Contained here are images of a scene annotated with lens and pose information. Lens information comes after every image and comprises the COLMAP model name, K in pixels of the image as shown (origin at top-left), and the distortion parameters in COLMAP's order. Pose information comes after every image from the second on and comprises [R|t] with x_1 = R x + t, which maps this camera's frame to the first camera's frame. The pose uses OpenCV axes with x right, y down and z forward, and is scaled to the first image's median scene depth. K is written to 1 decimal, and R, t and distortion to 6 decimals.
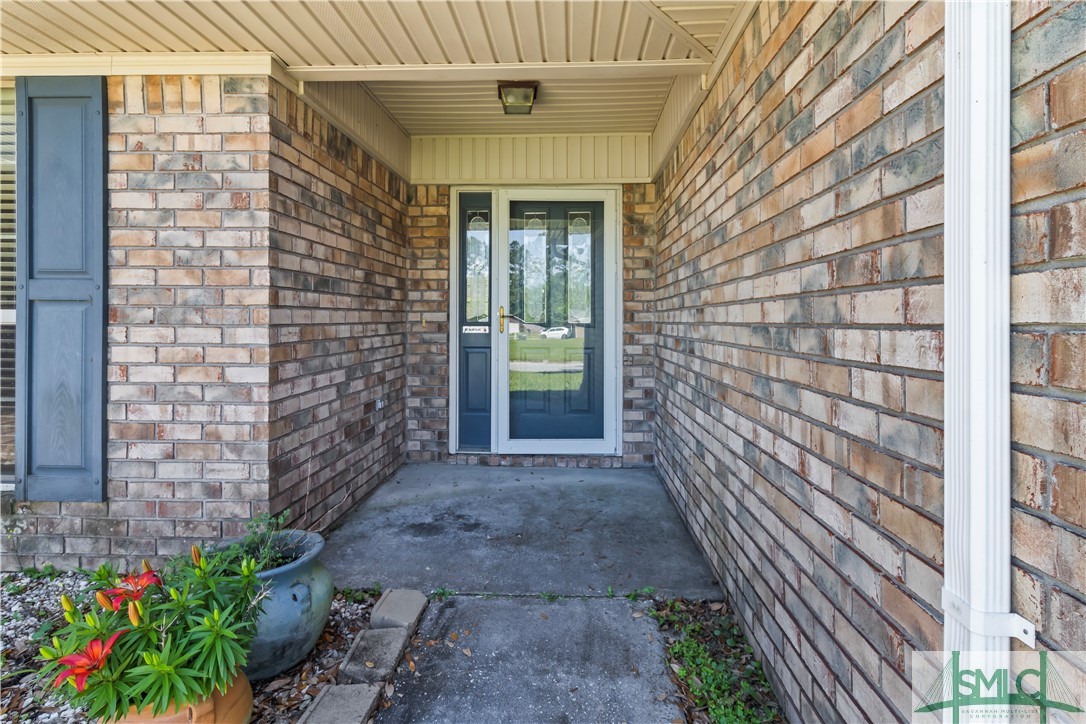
lens RADIAL K [[571.2, 0, 546.2], [0, 571.2, 319.2], [0, 0, 1]] dist [0.016862, -0.000159]
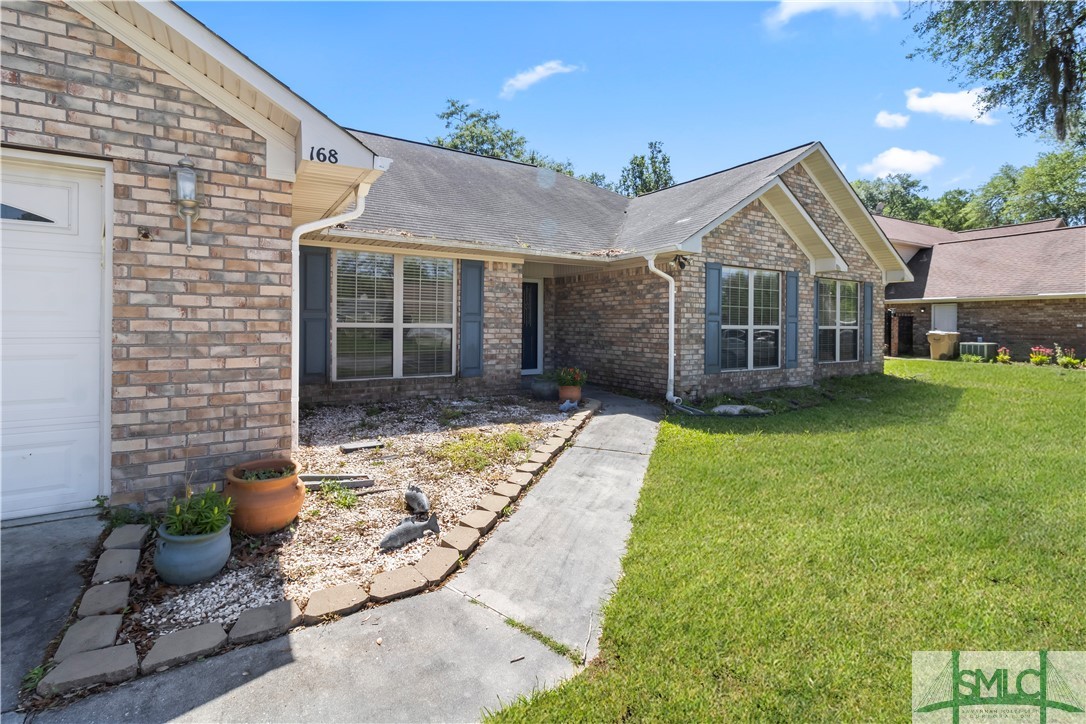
lens RADIAL K [[505.4, 0, 549.2], [0, 505.4, 323.3], [0, 0, 1]] dist [0.002527, 0.000545]
pose [[0.818023, 0.003642, 0.575174, -2.262905], [-0.005813, 0.999981, 0.001935, -0.029509], [-0.575156, -0.004926, 0.818029, -1.867350]]
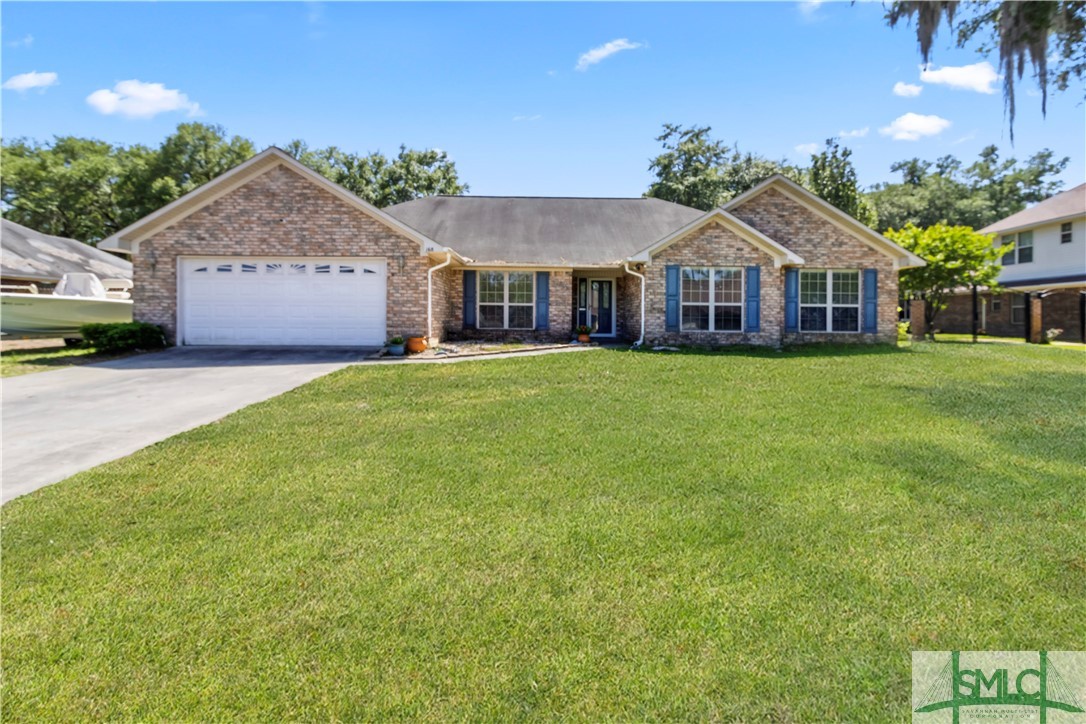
lens RADIAL K [[509.1, 0, 551.3], [0, 509.1, 315.9], [0, 0, 1]] dist [0.014419, 0.000098]
pose [[0.997399, 0.006434, 0.071794, -1.181533], [-0.005948, 0.999958, -0.006972, 0.181239], [-0.071836, 0.006526, 0.997395, -5.286560]]
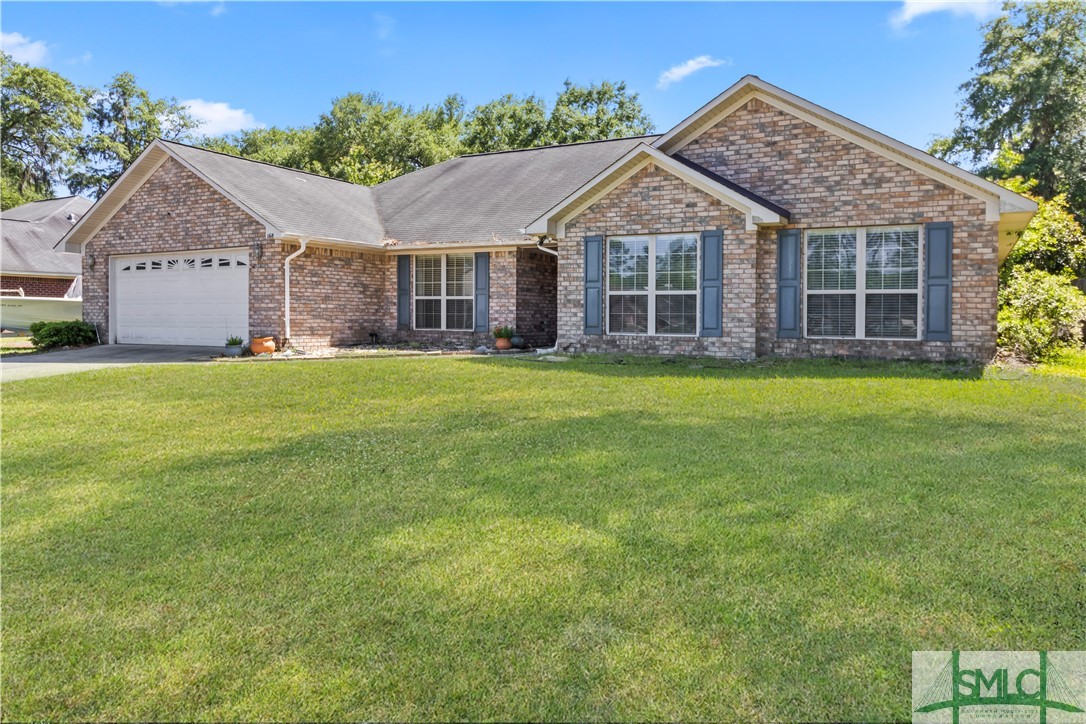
lens RADIAL K [[774.5, 0, 549.6], [0, 774.5, 316.7], [0, 0, 1]] dist [0.002546, -0.001061]
pose [[0.900650, 0.003113, -0.434534, 2.786591], [-0.005105, 0.999981, -0.003416, 0.193577], [0.434516, 0.005295, 0.900649, -5.088659]]
